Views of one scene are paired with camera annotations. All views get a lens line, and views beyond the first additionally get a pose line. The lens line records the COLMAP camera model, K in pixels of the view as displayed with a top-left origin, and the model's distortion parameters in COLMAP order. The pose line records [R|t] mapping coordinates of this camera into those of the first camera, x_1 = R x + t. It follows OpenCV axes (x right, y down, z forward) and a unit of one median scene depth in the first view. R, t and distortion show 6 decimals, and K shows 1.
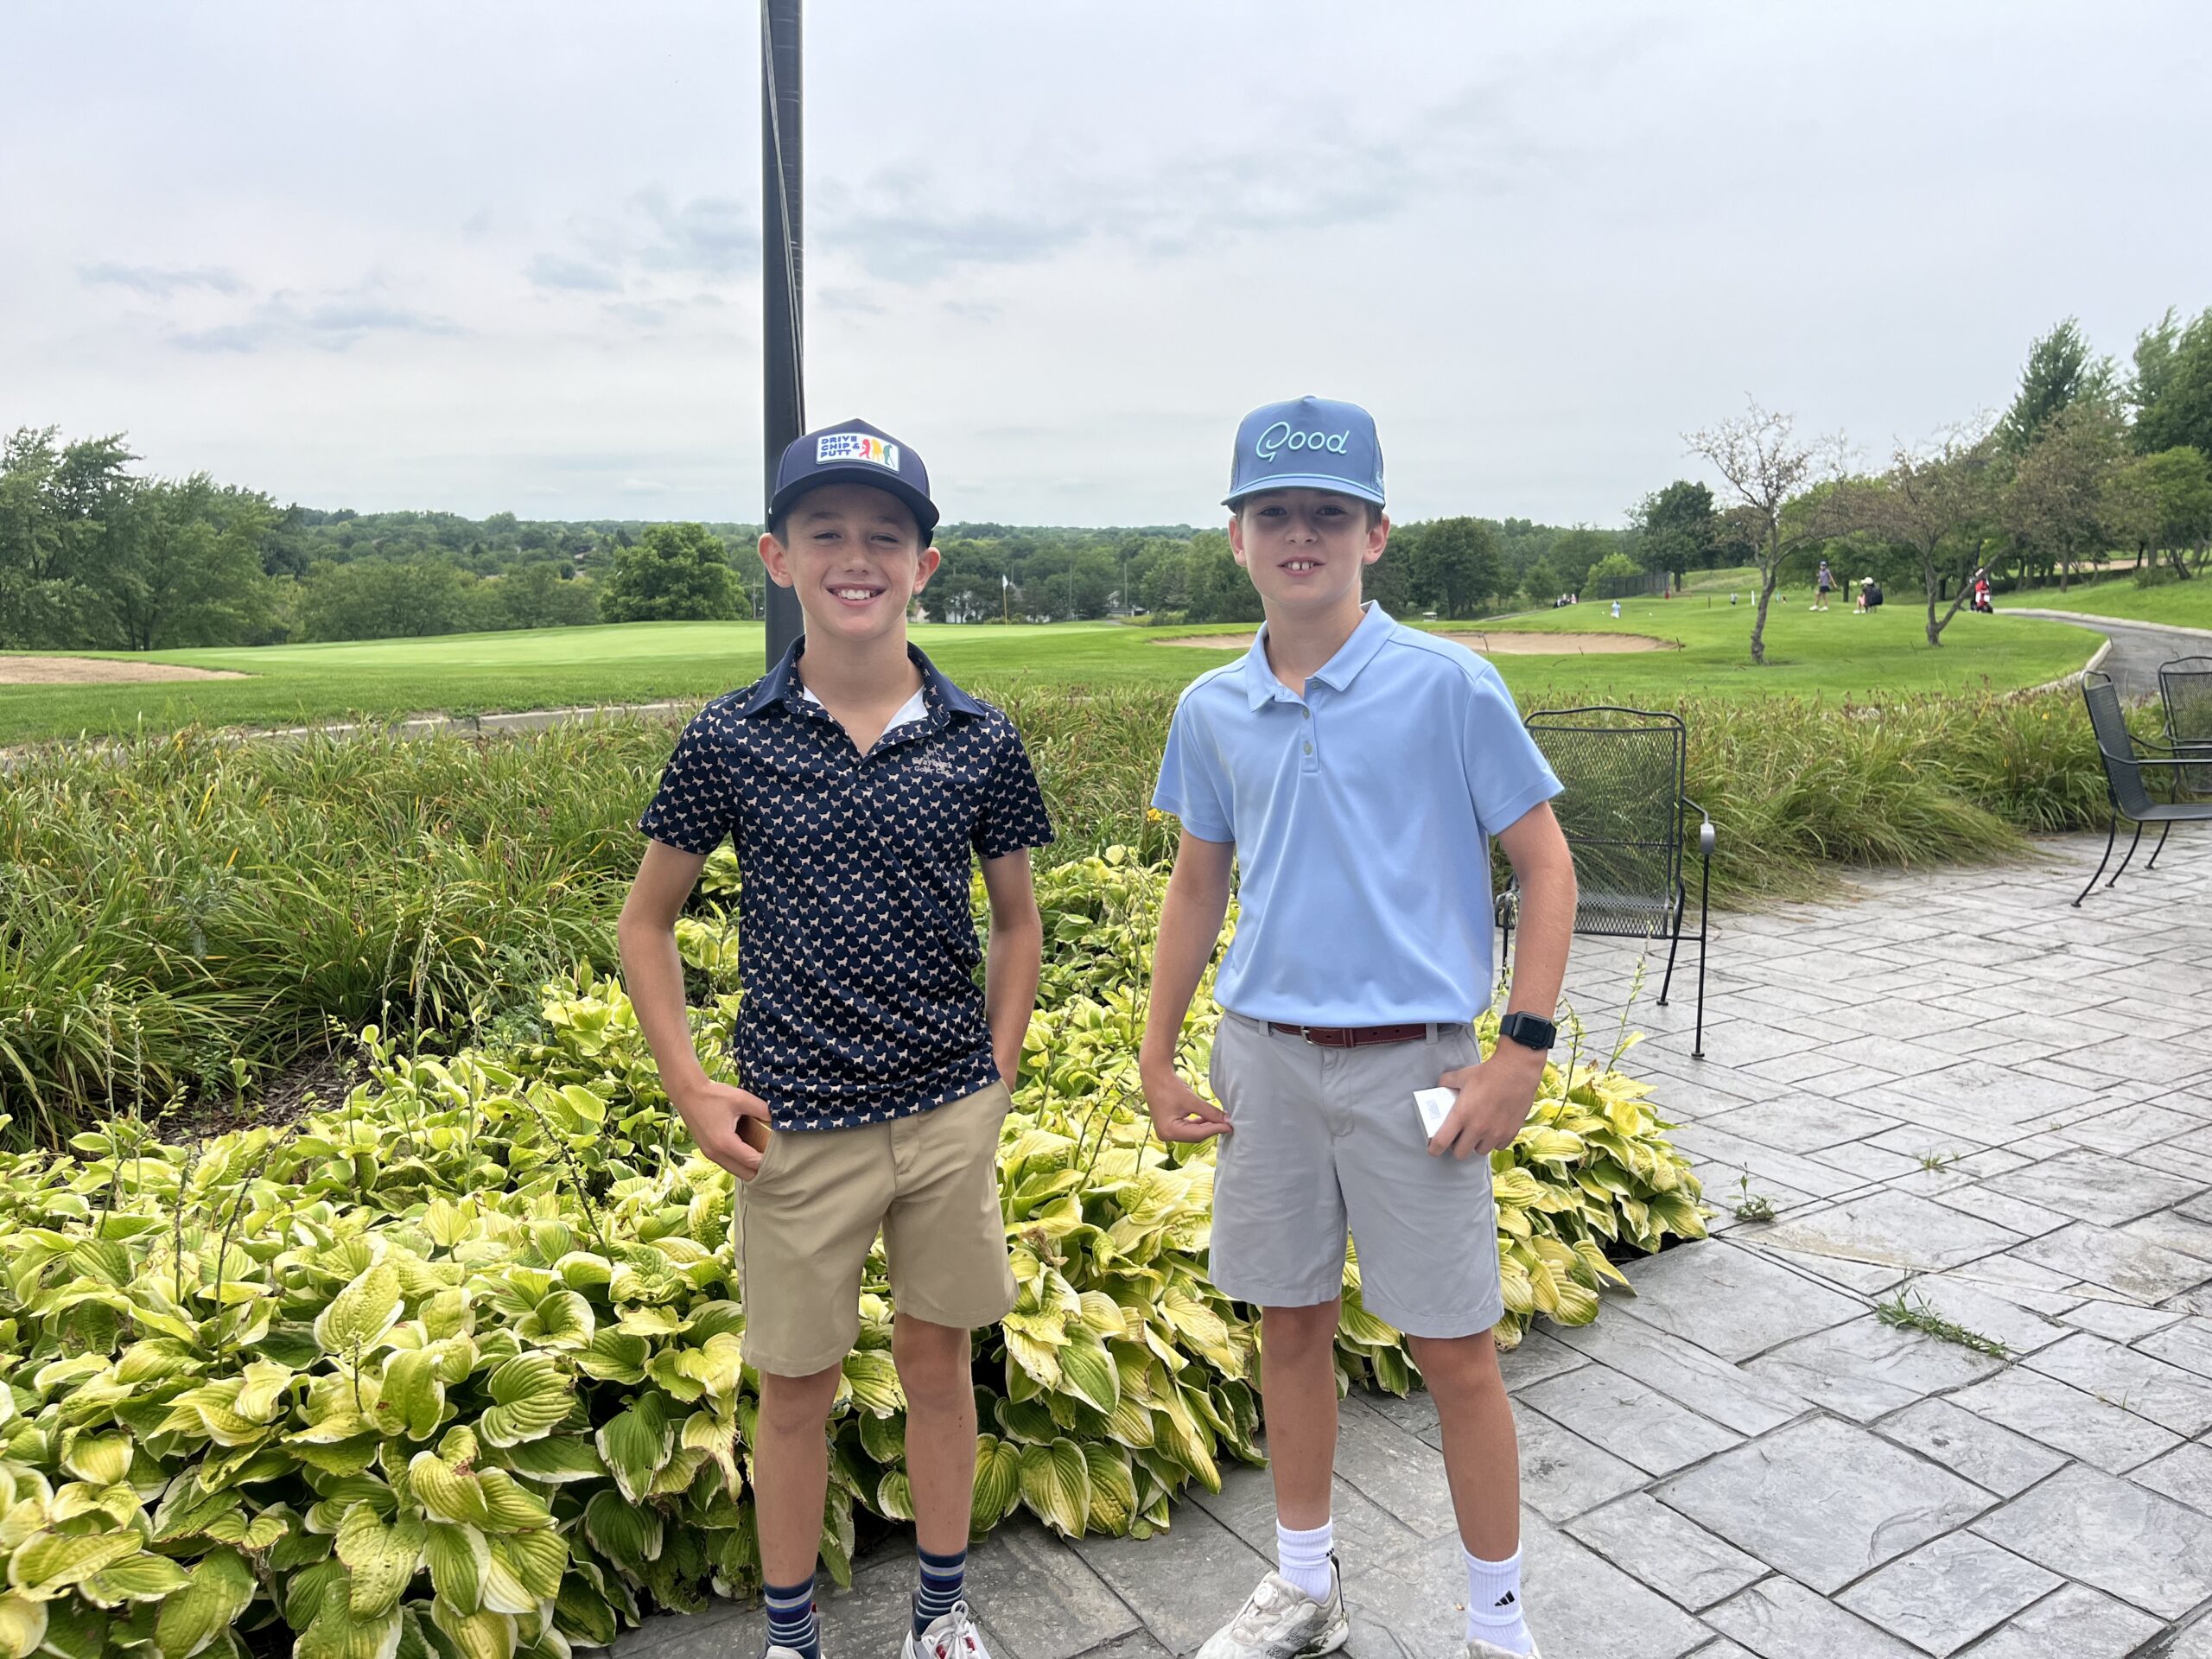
lens RADIAL K [[1714.7, 0, 1106.0], [0, 1714.7, 829.5], [0, 0, 1]] dist [0.074448, -0.117389]
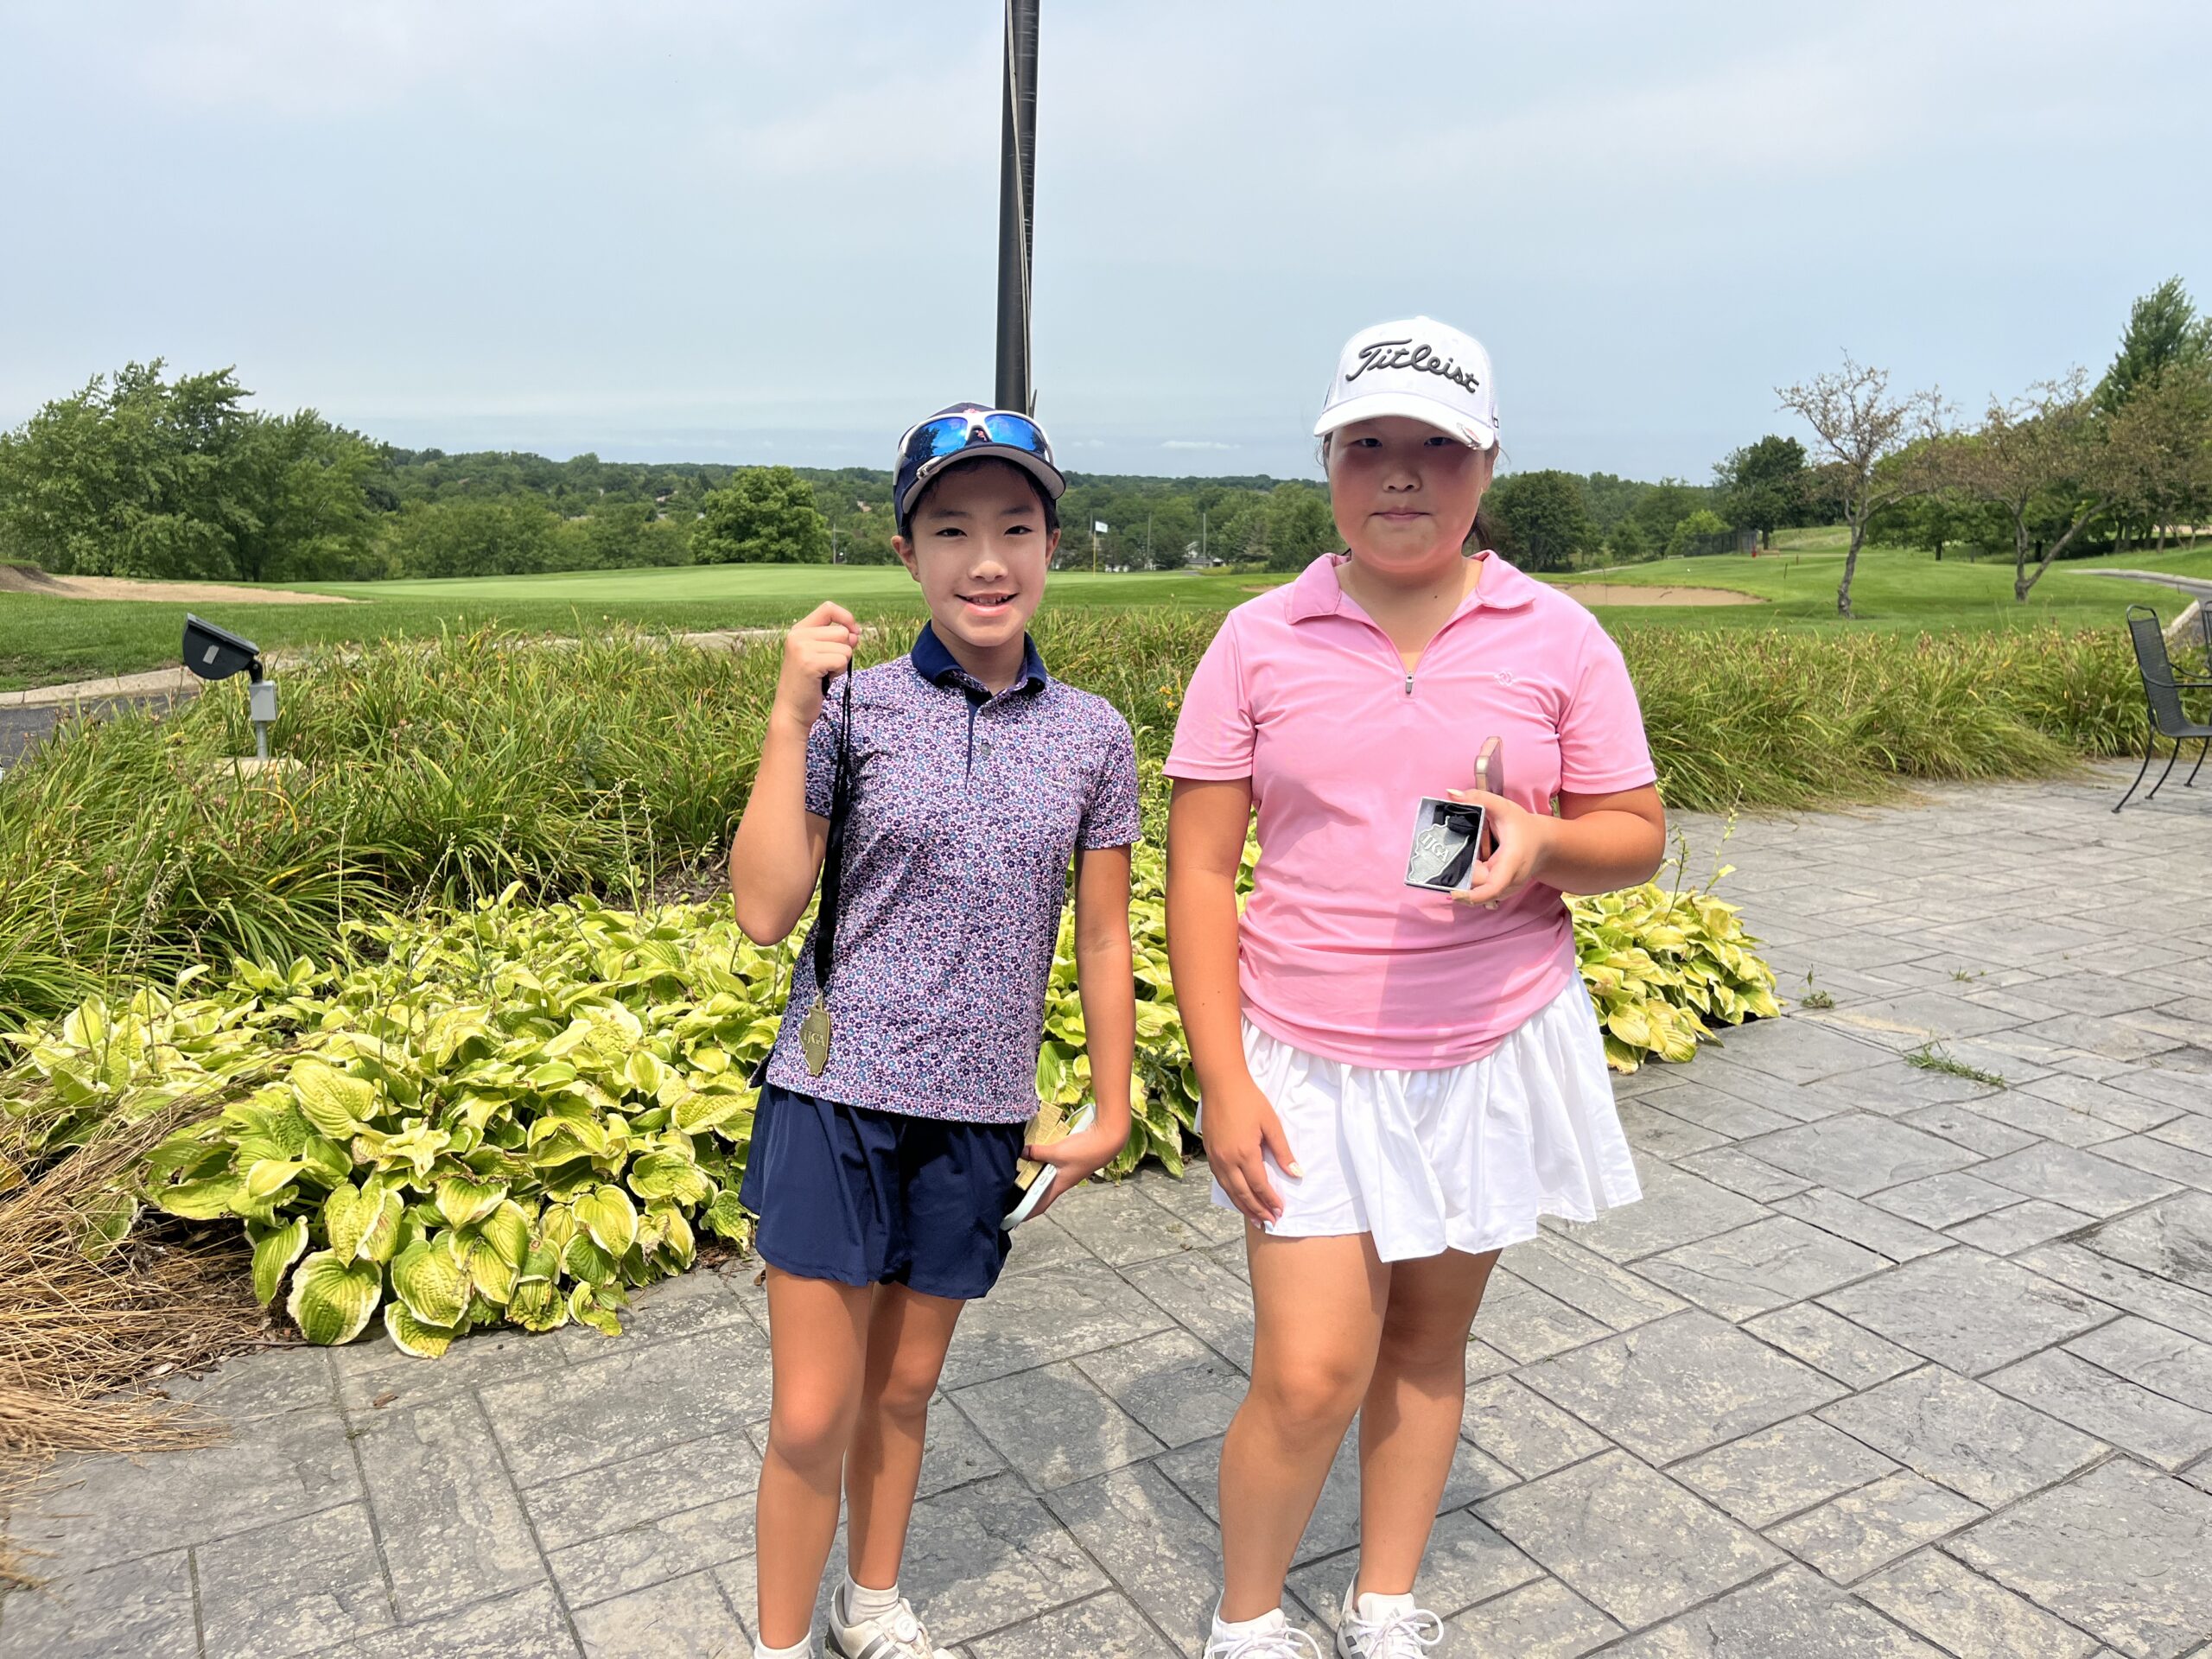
lens RADIAL K [[1698.6, 0, 1117.3], [0, 1698.6, 845.0], [0, 0, 1]] dist [0.082228, -0.119805]
pose [[0.999113, 0.021516, -0.036199, -0.046348], [-0.020100, 0.999036, 0.039025, 0.029585], [0.037004, -0.038262, 0.998582, -0.131835]]
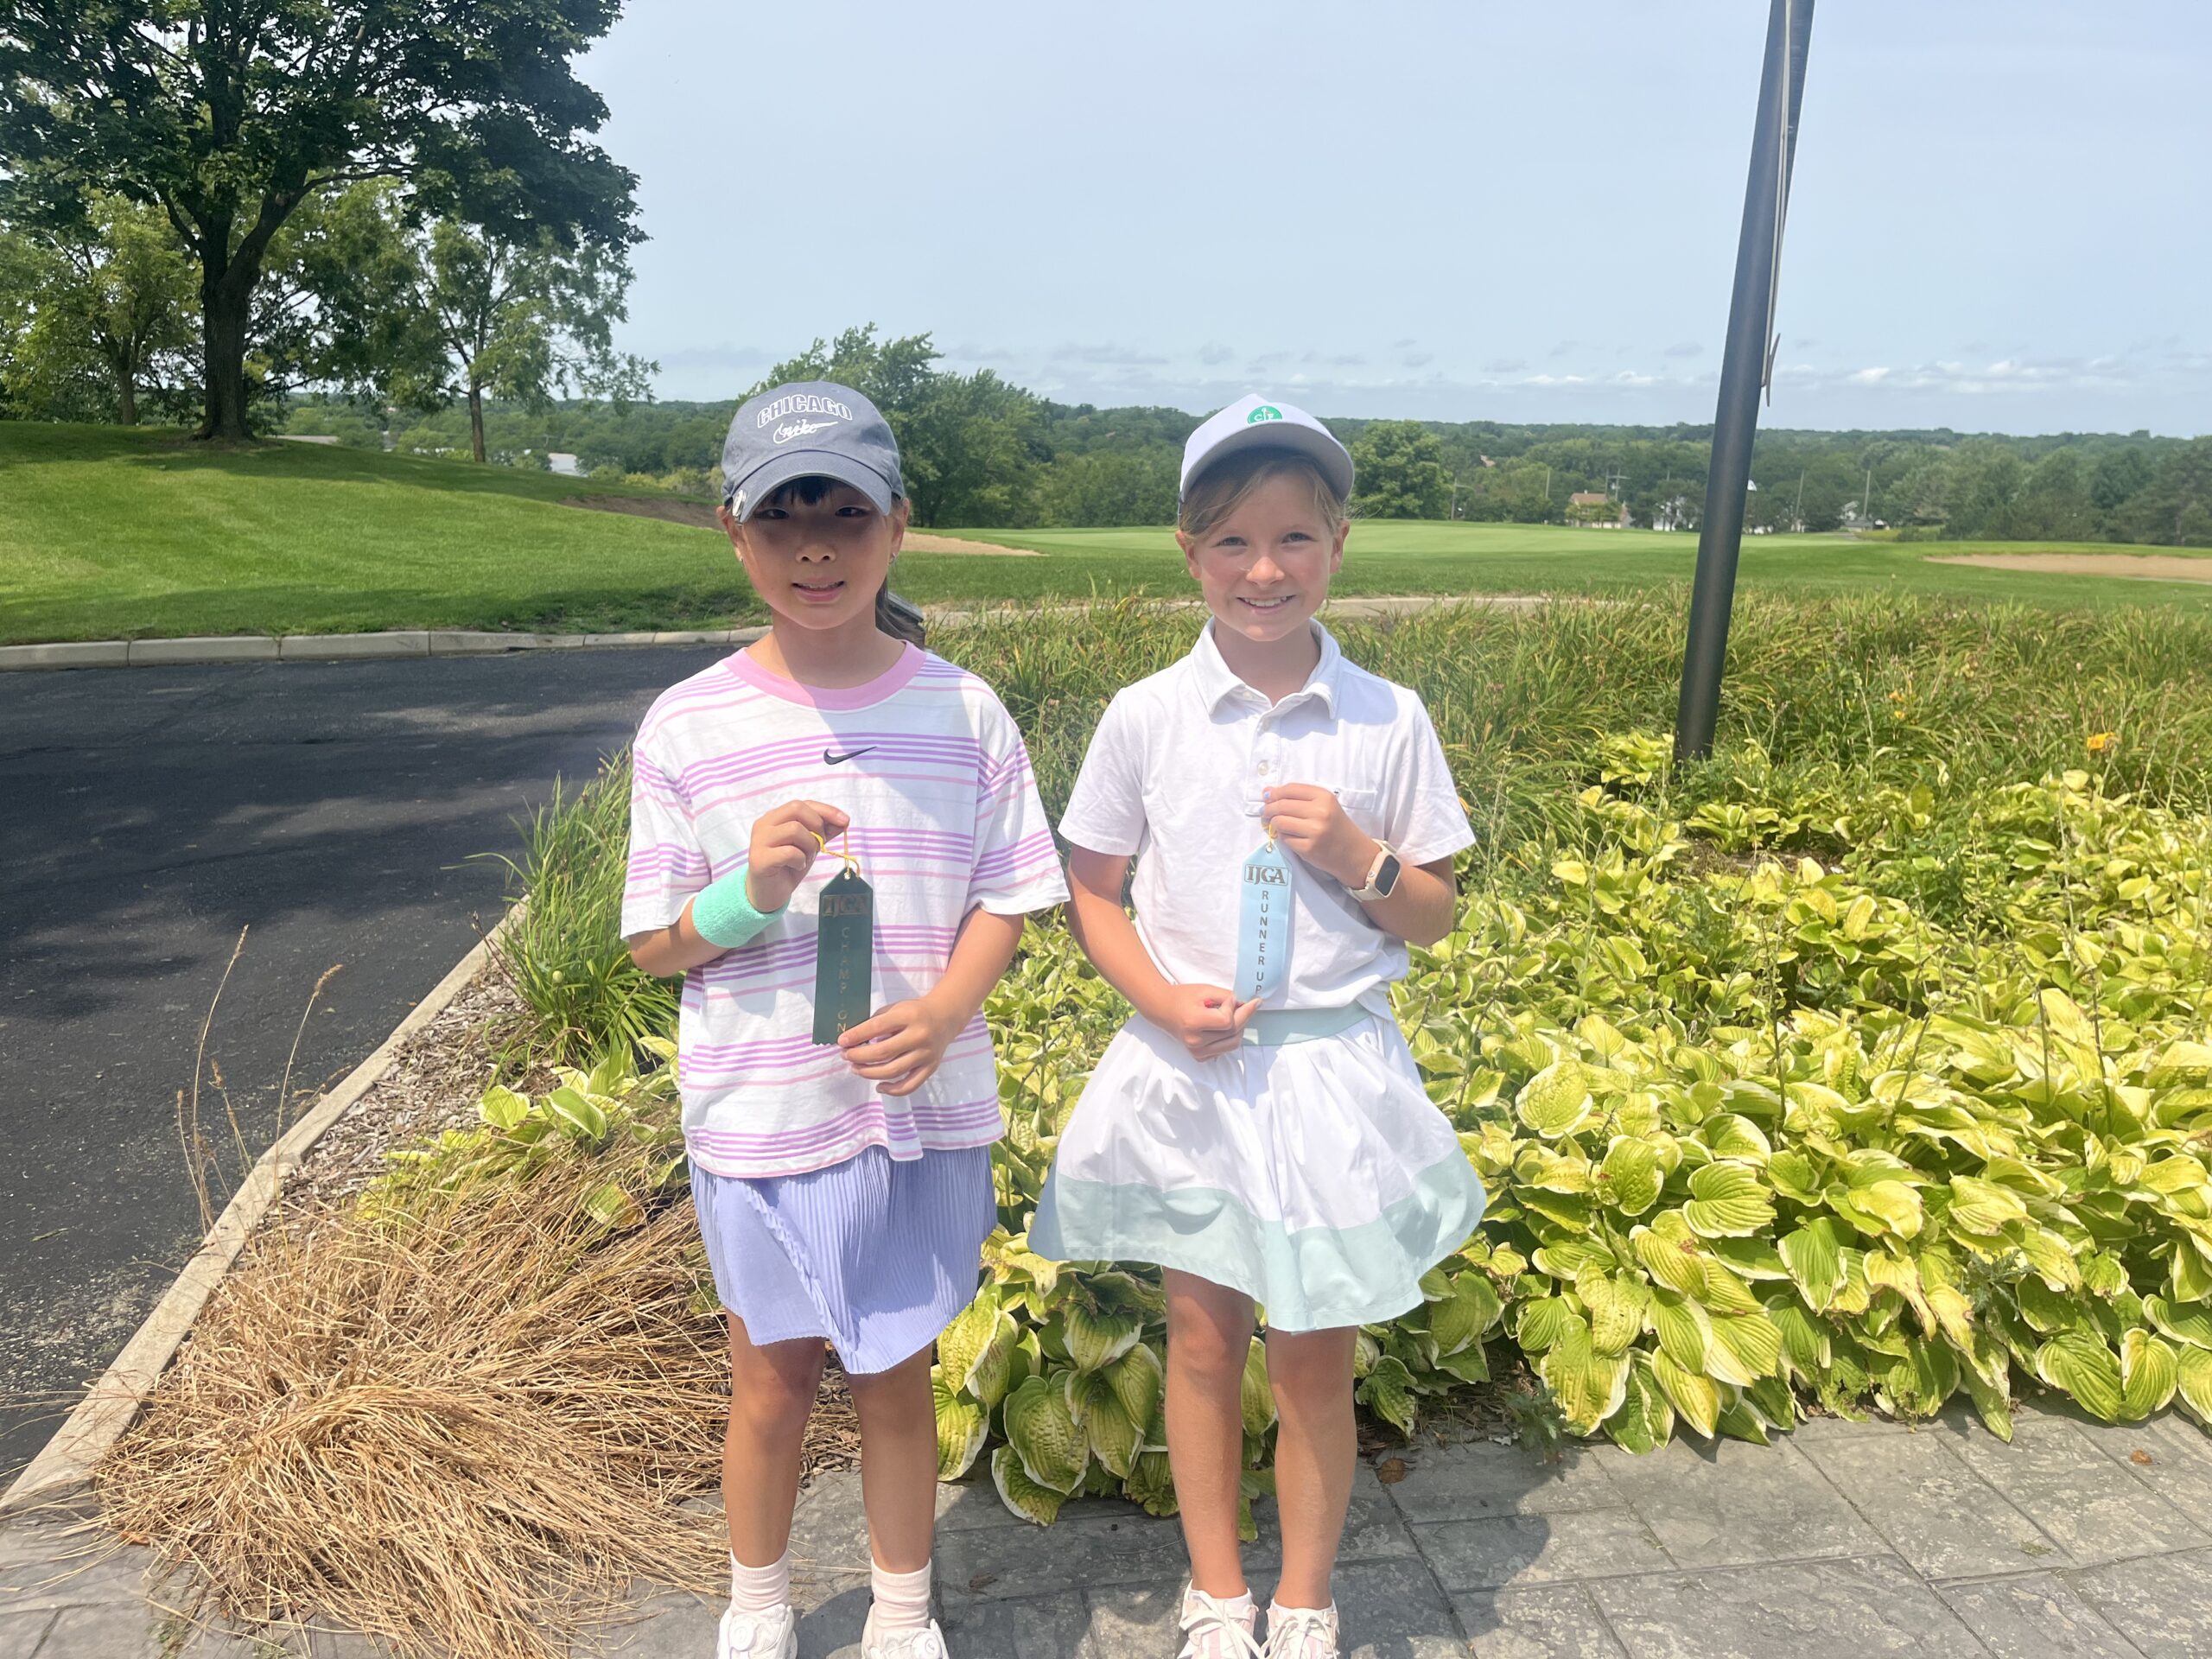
lens RADIAL K [[1696.3, 0, 1107.4], [0, 1696.3, 847.3], [0, 0, 1]] dist [0.079182, -0.105568]
pose [[0.921160, 0.111038, -0.373008, -0.090141], [-0.085462, 0.992754, 0.084472, 0.011865], [0.379684, -0.045934, 0.923975, -0.048621]]
